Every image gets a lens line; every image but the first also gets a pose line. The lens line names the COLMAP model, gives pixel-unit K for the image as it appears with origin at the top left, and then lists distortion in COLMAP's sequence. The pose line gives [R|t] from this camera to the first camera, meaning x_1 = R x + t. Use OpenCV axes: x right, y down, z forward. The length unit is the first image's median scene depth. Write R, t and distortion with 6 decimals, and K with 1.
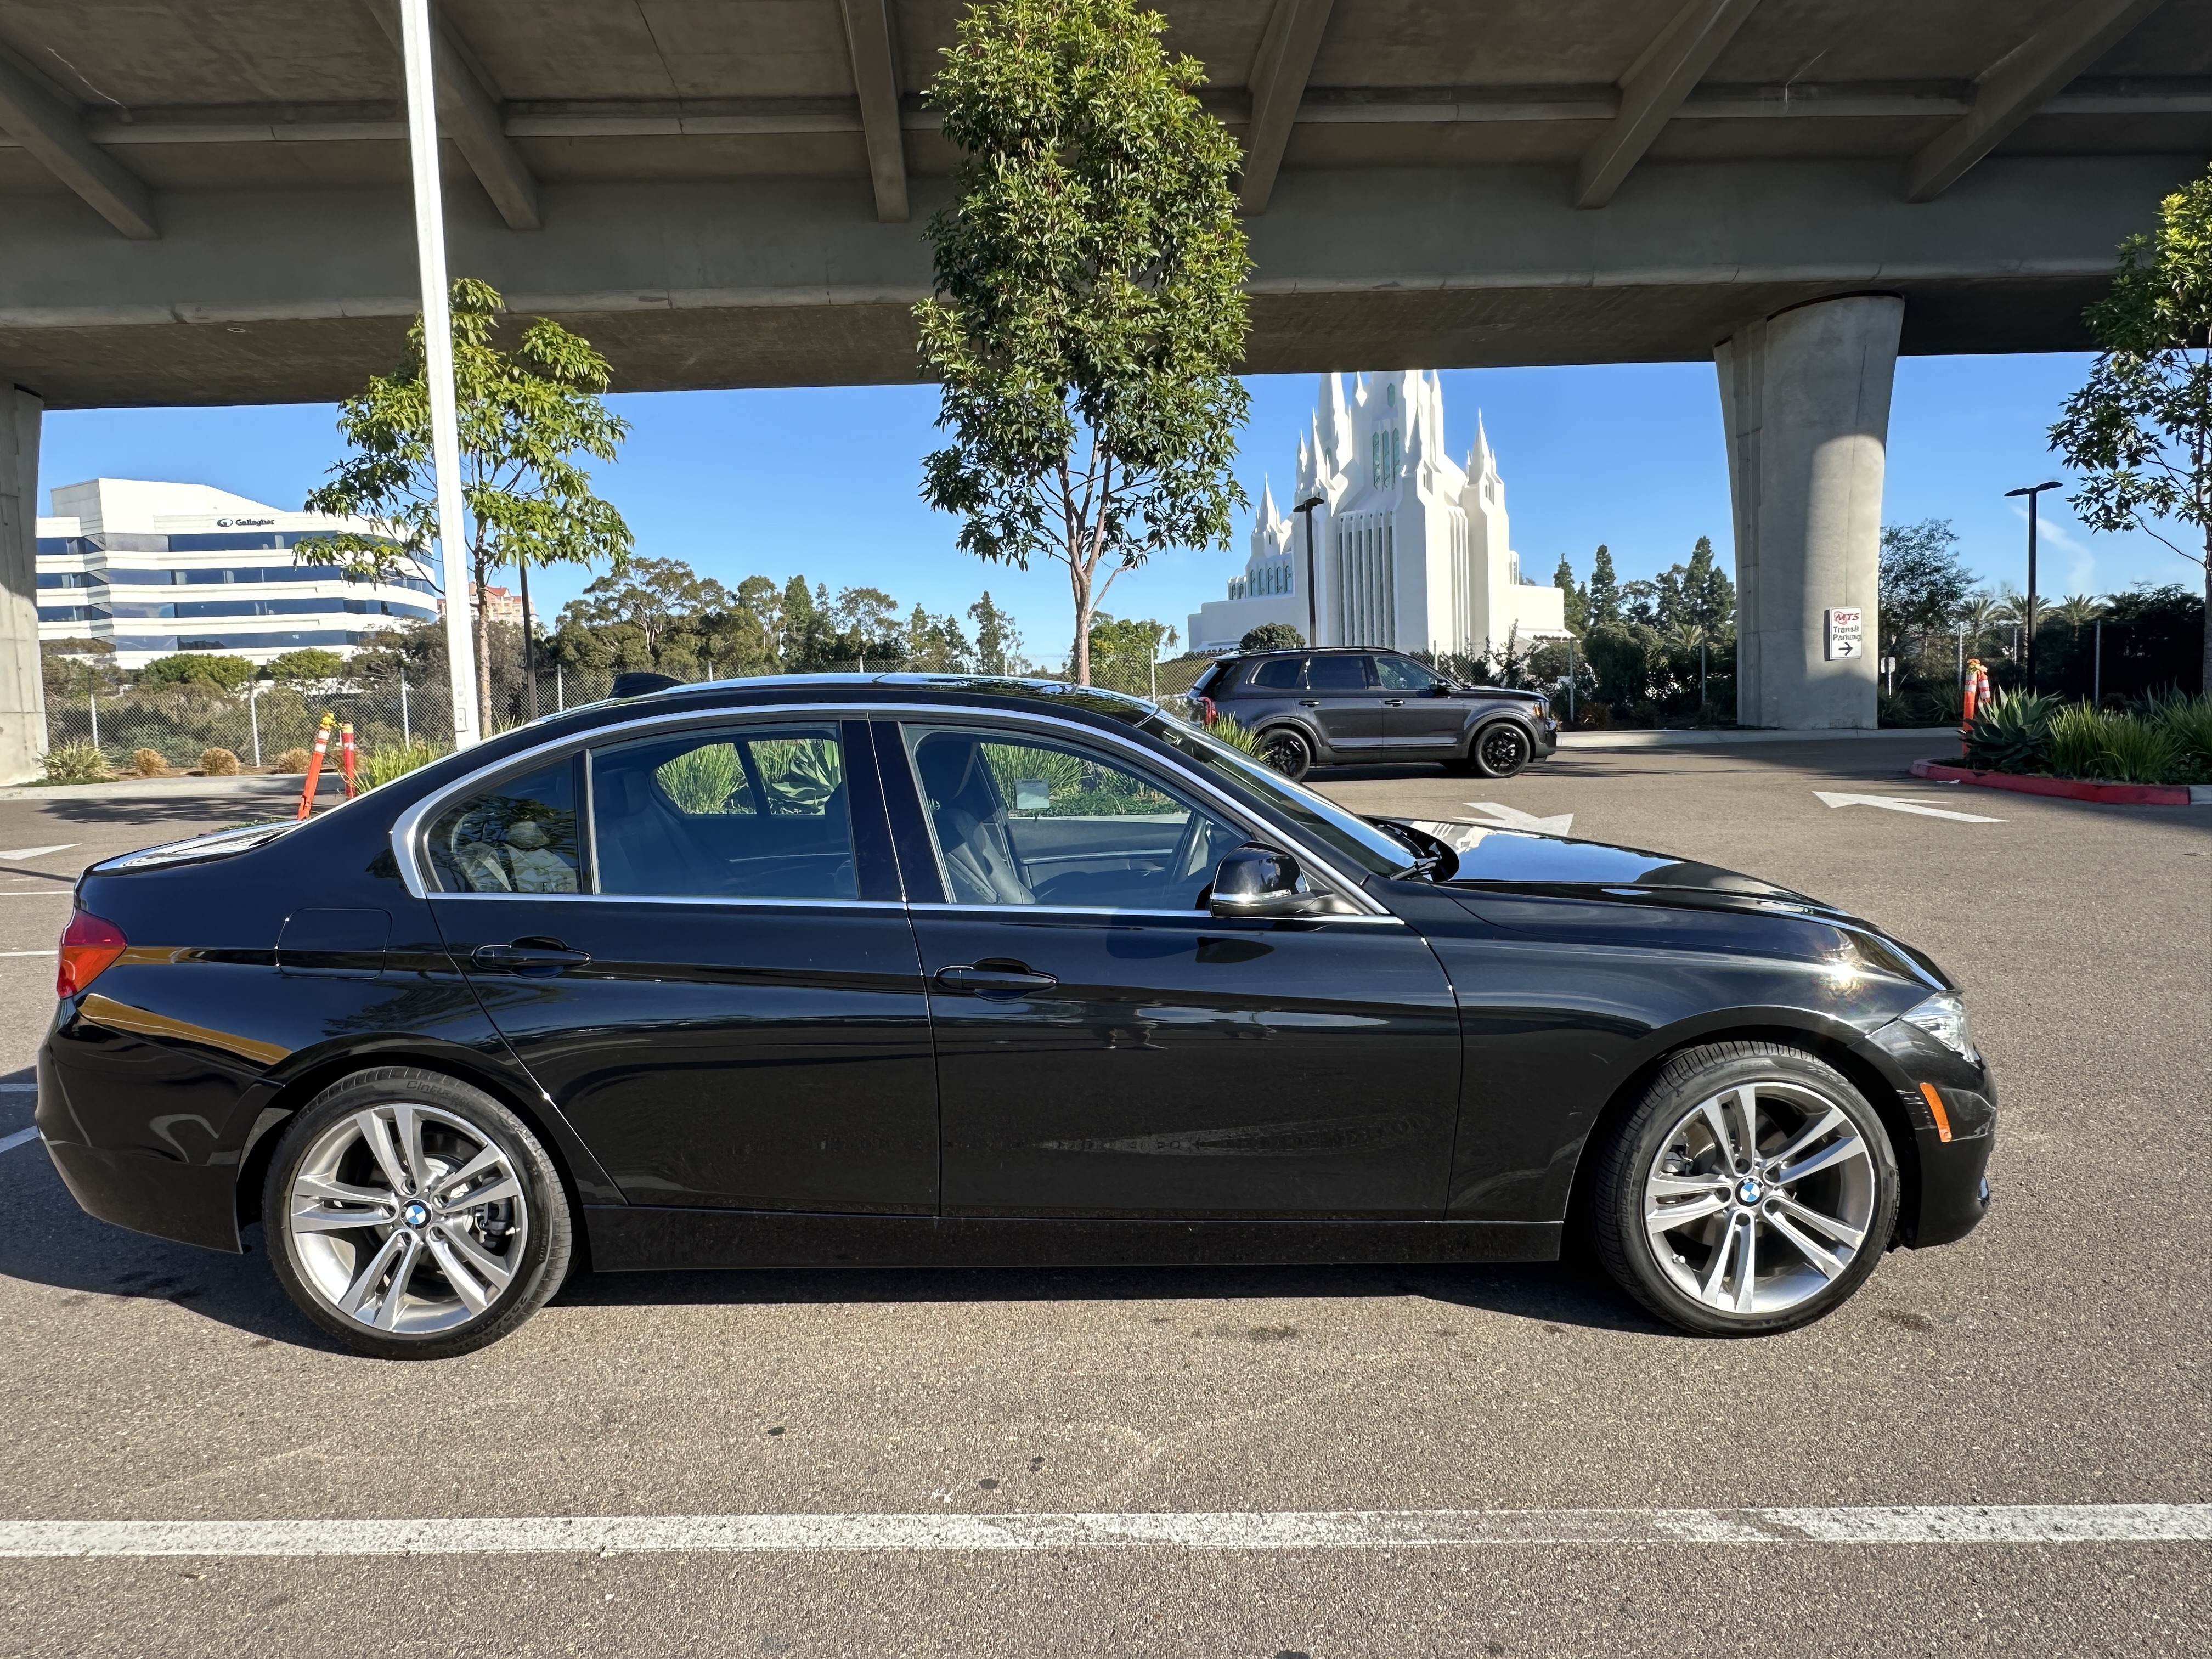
lens RADIAL K [[1459.8, 0, 1106.0], [0, 1459.8, 829.5], [0, 0, 1]] dist [0.036009, -0.006406]
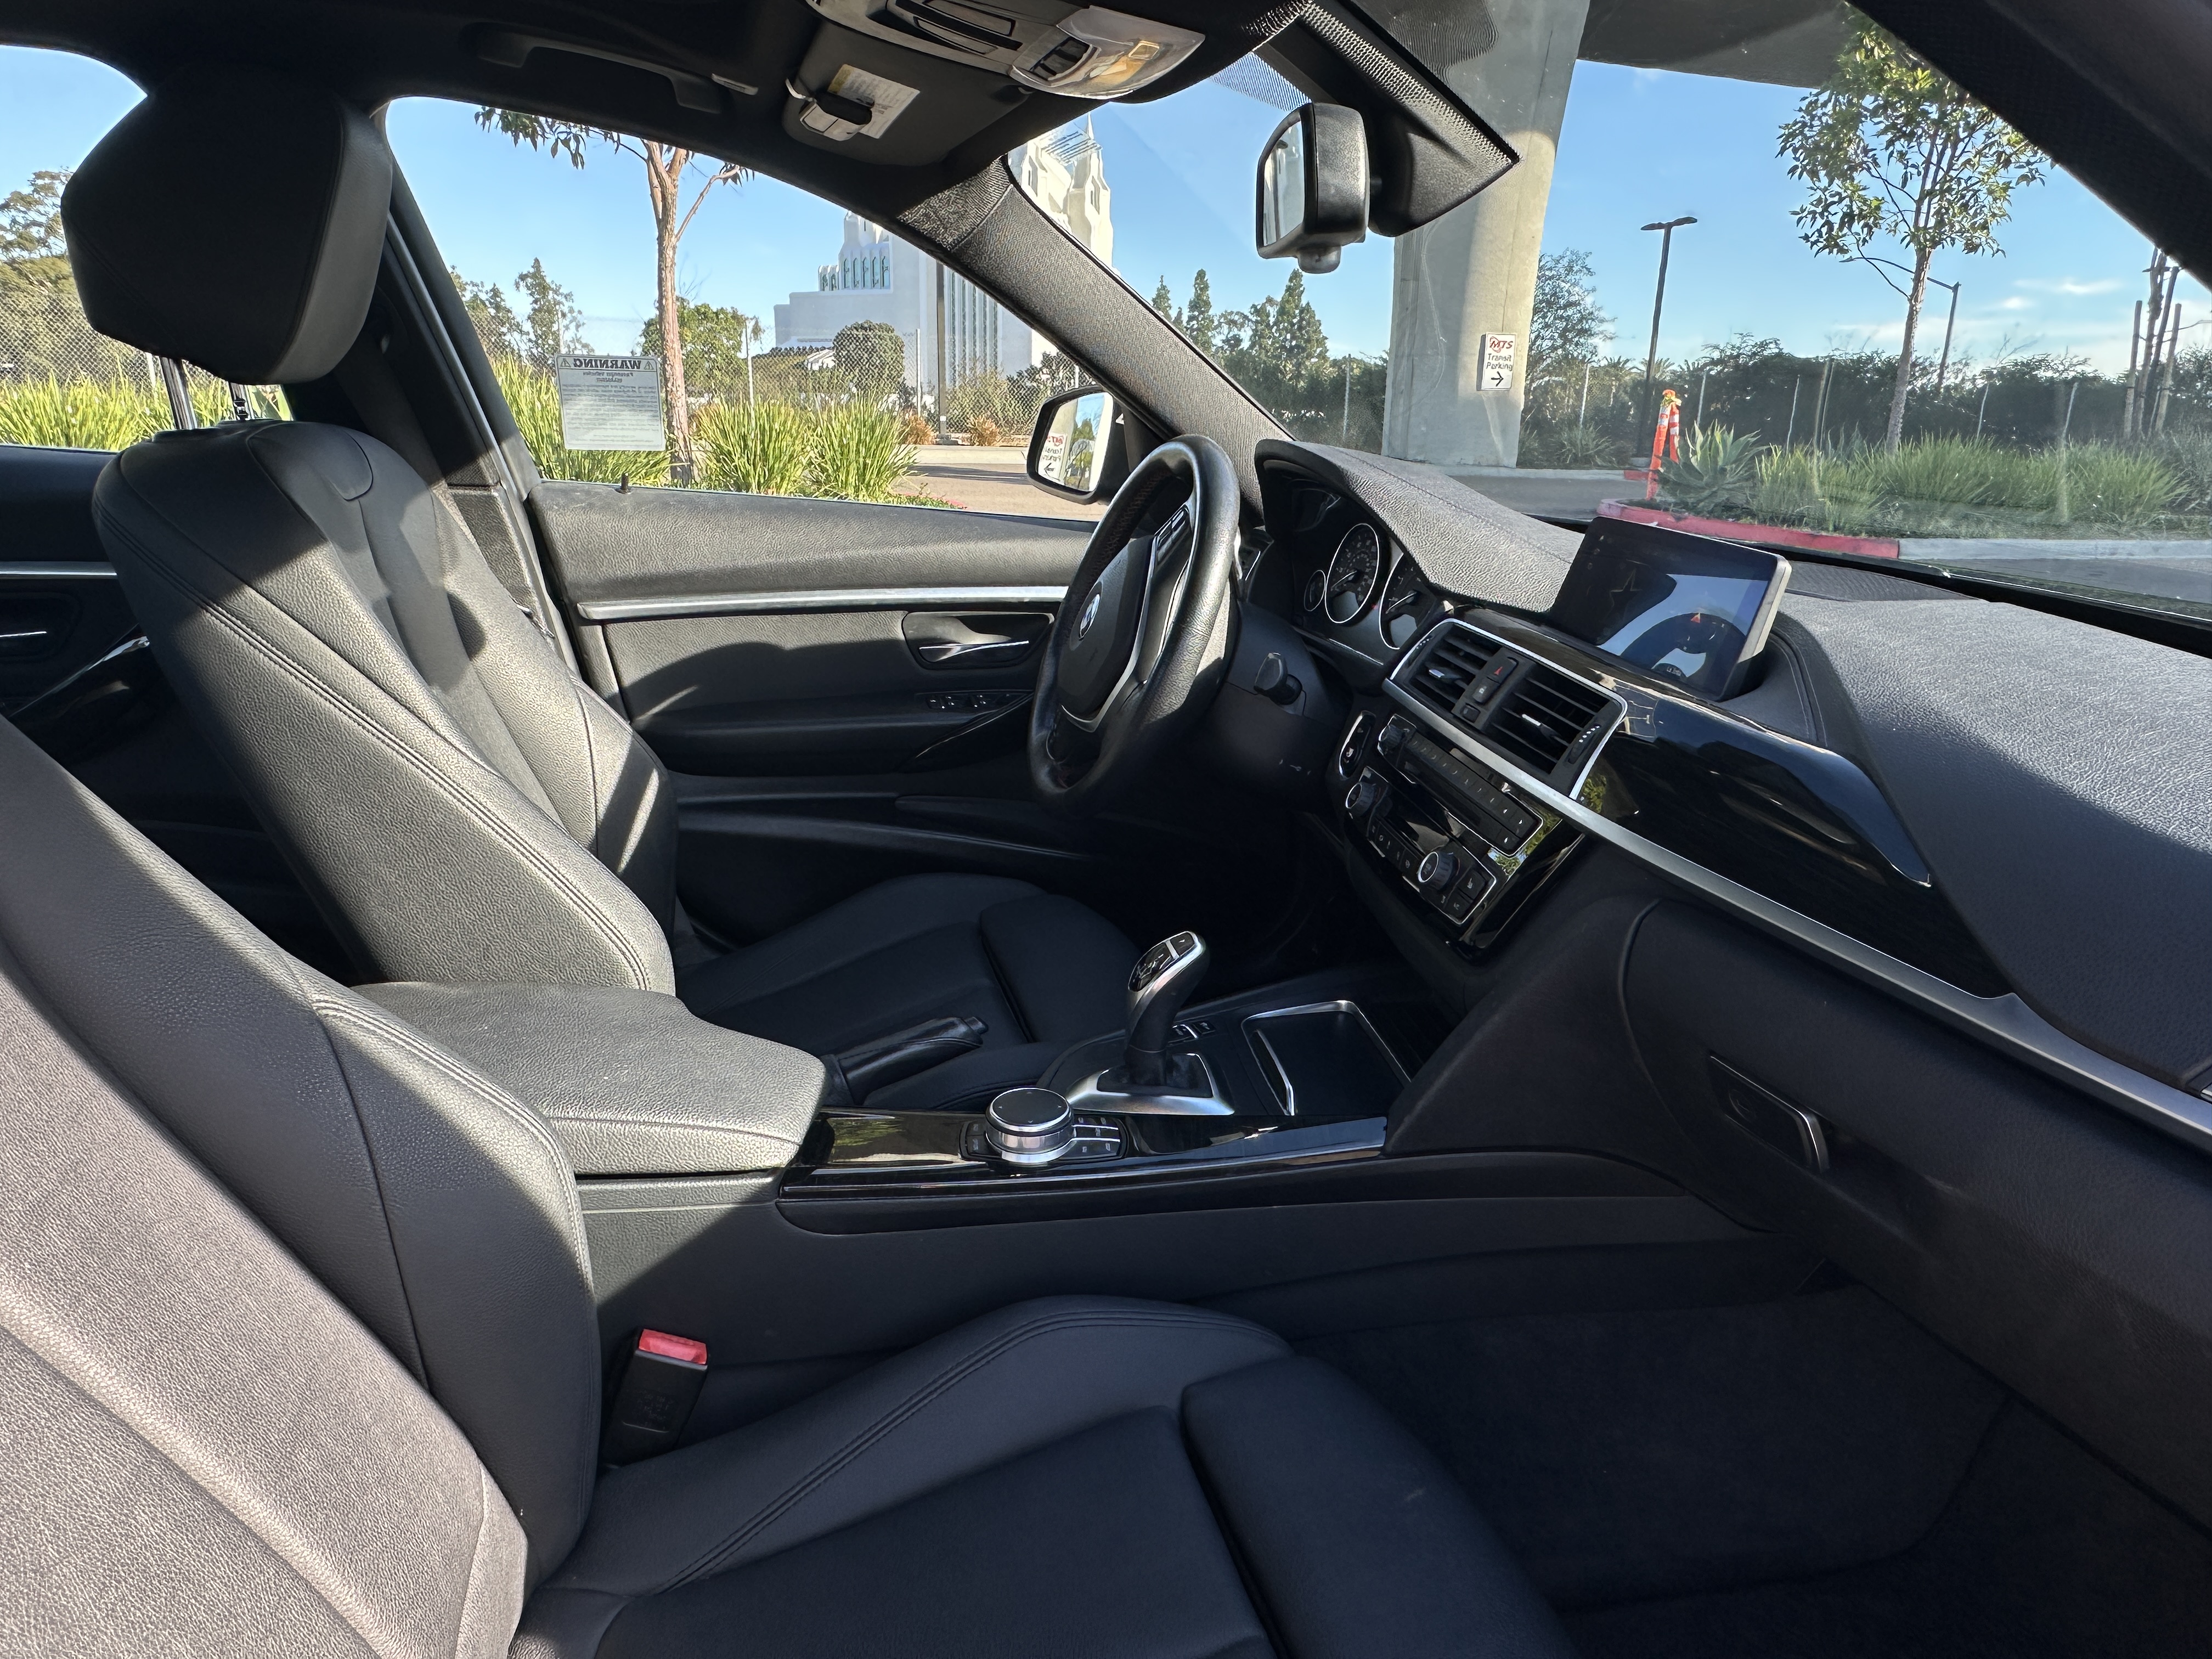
lens RADIAL K [[1459.8, 0, 1106.0], [0, 1459.8, 829.5], [0, 0, 1]] dist [0.036009, -0.006406]
pose [[0.961491, -0.012149, 0.274569, -0.006038], [-0.039551, 0.982507, 0.181975, 0.000834], [-0.271977, -0.185827, 0.944191, 0.109295]]
